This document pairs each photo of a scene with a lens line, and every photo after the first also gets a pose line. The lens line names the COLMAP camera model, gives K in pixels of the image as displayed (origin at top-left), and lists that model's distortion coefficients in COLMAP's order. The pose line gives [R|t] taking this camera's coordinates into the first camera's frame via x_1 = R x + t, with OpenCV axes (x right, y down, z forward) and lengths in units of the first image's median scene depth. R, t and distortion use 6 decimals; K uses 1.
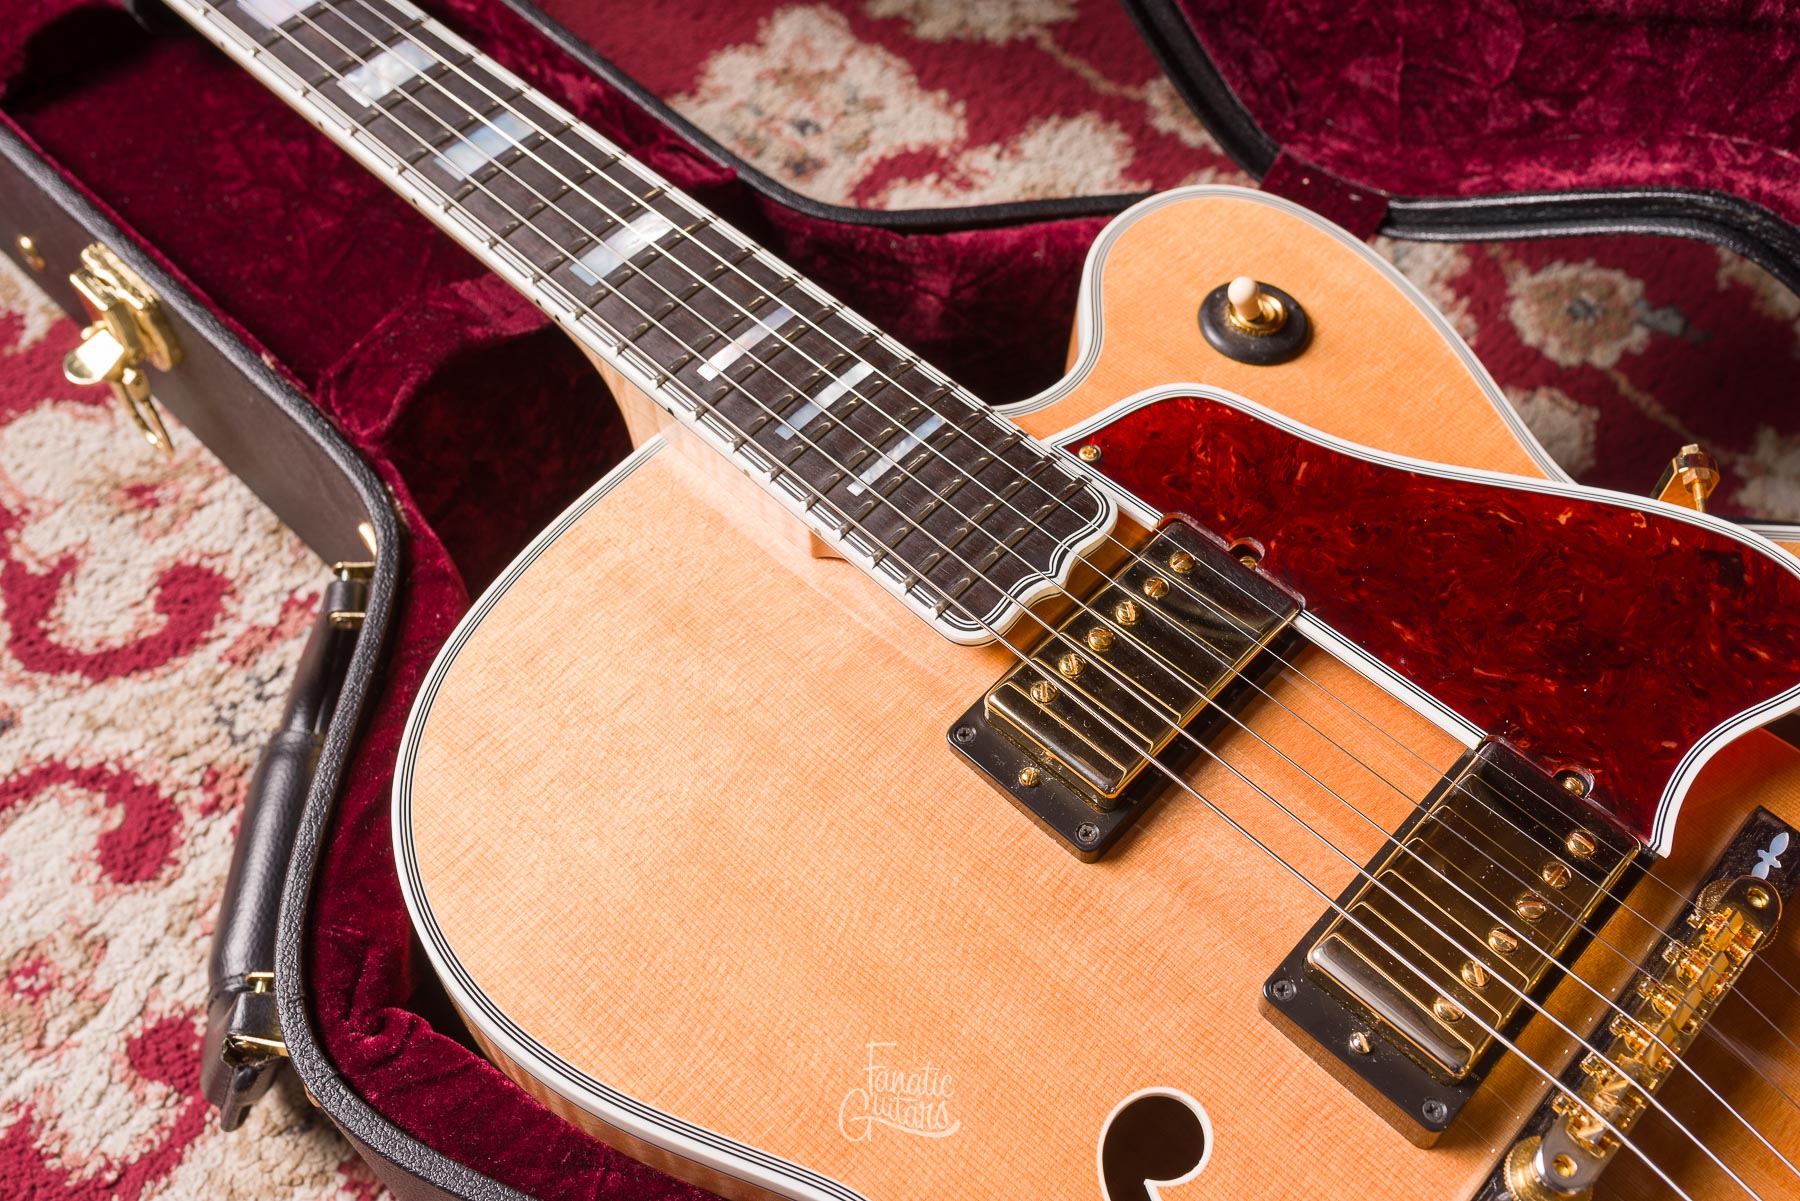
lens RADIAL K [[1768.7, 0, 900.5], [0, 1768.7, 605.1], [0, 0, 1]] dist [0.004690, -0.003795]
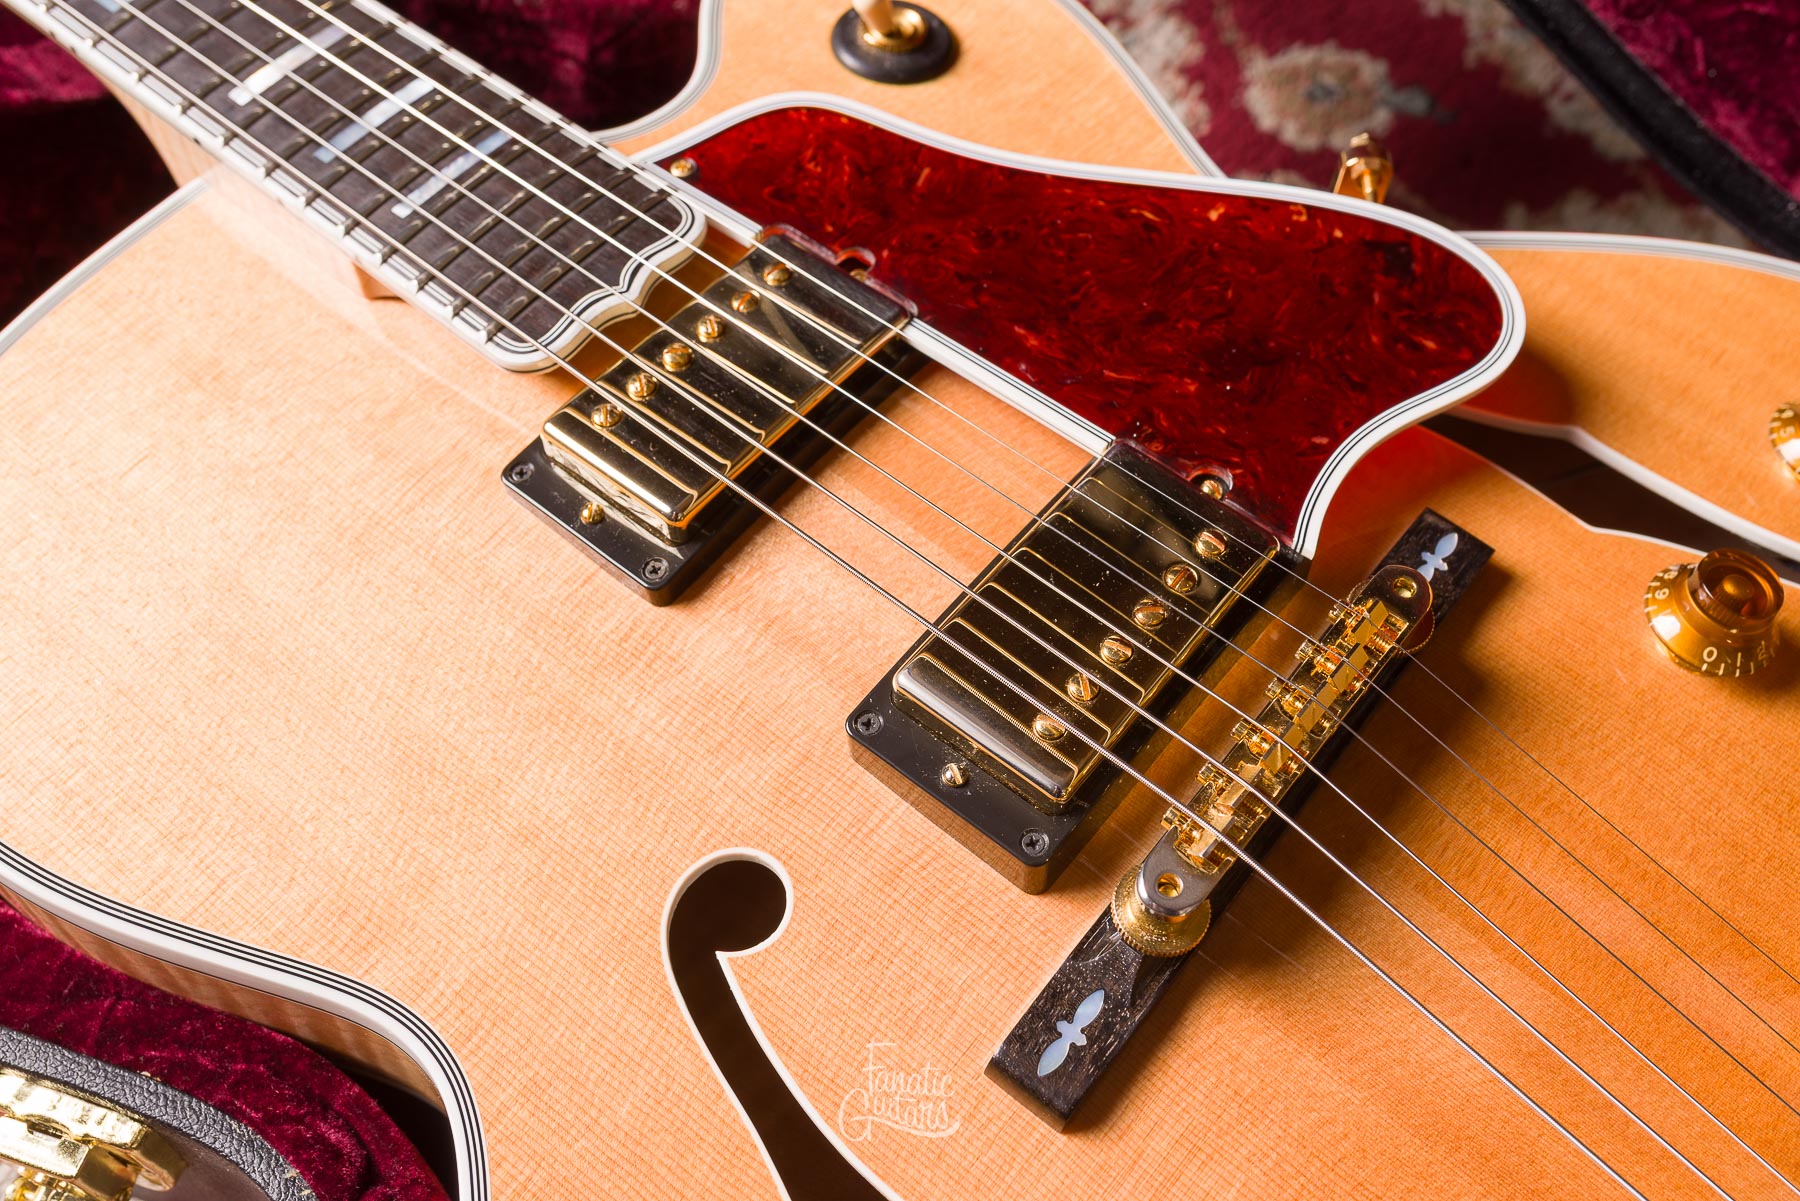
lens RADIAL K [[1784.2, 0, 900.0], [0, 1784.2, 605.7], [0, 0, 1]] dist [0.006870, -0.012539]
pose [[0.997391, -0.049998, 0.052066, 0.125564], [0.049505, 0.998717, 0.010700, 0.100728], [-0.052535, -0.008095, 0.998586, 0.089109]]
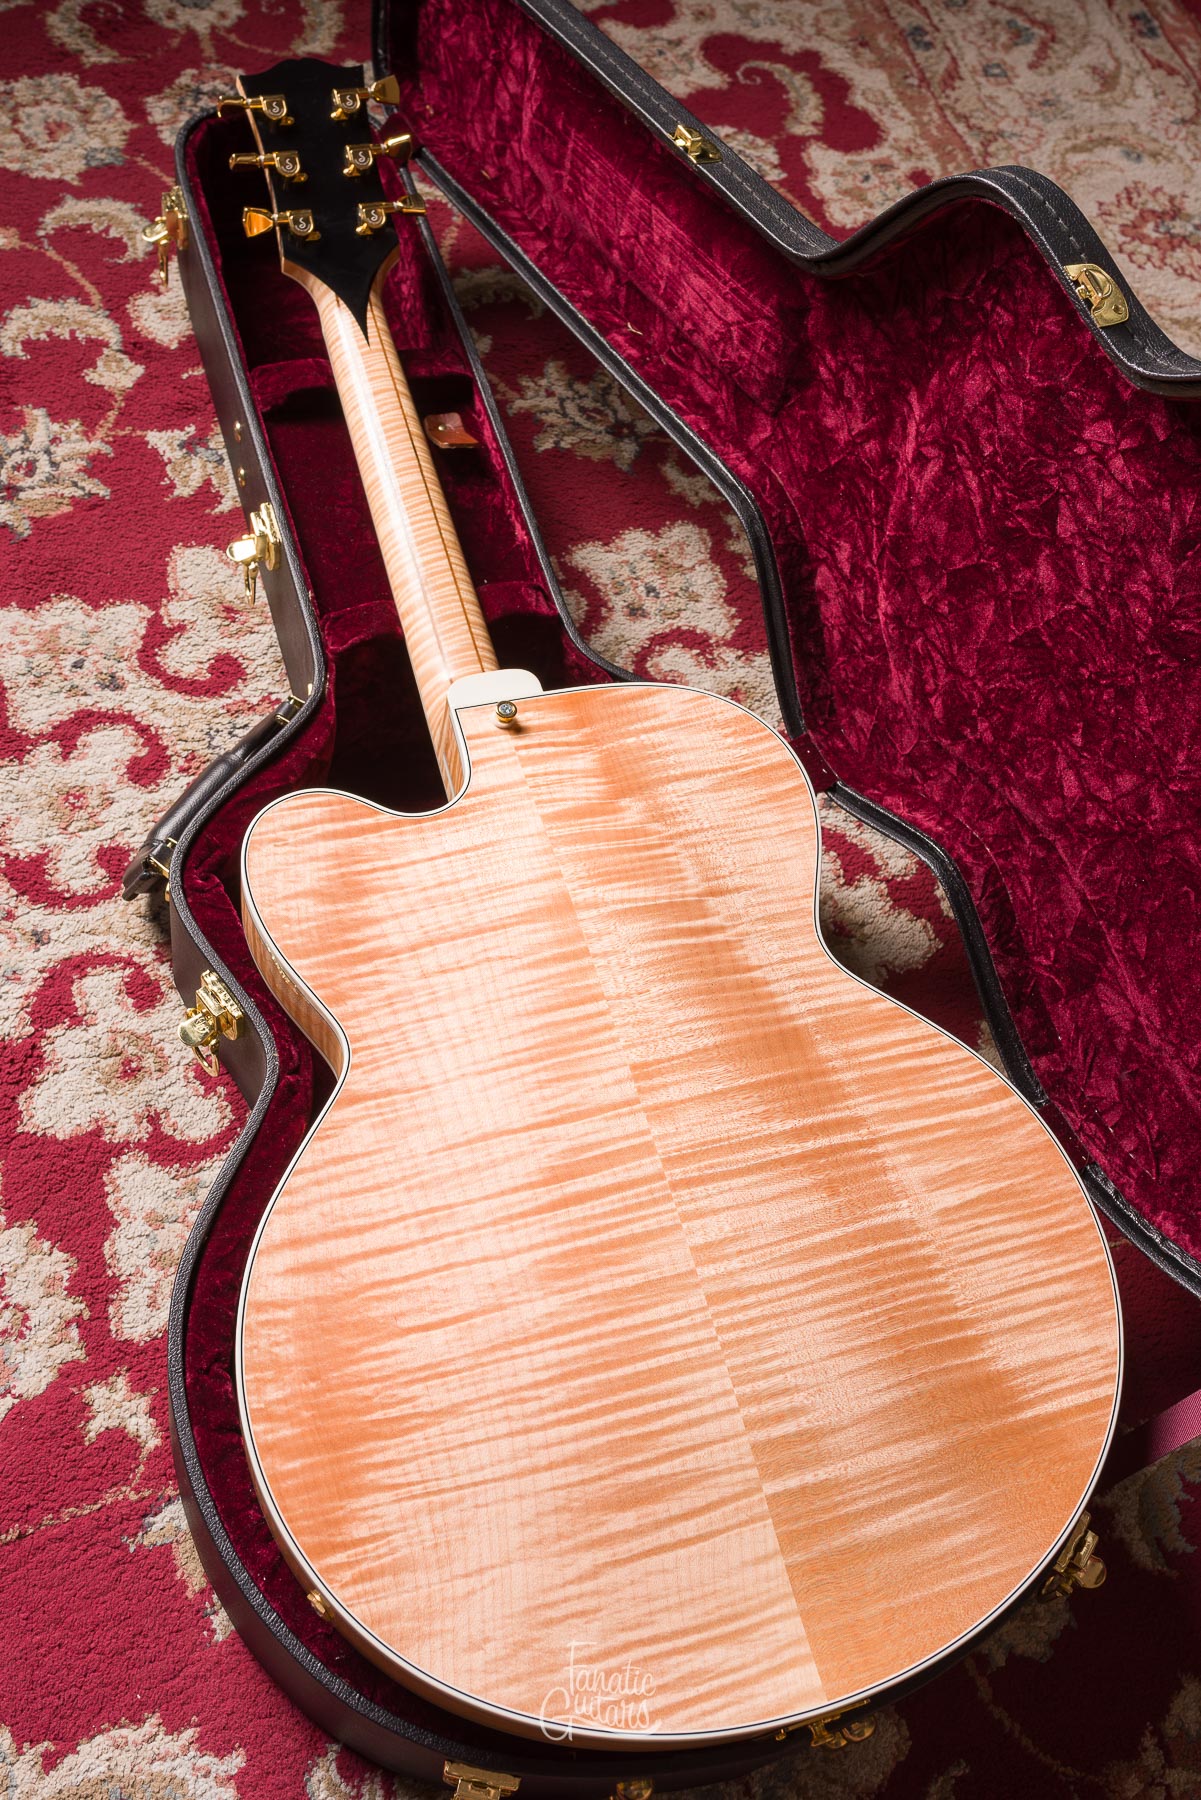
lens RADIAL K [[1882.5, 0, 601.6], [0, 1882.5, 820.4], [0, 0, 1]] dist [0.000343, -0.005032]
pose [[0.867065, 0.473608, -0.154576, 0.391482], [-0.479669, 0.877447, -0.002188, -0.060410], [0.134596, 0.076043, 0.987978, -1.077426]]
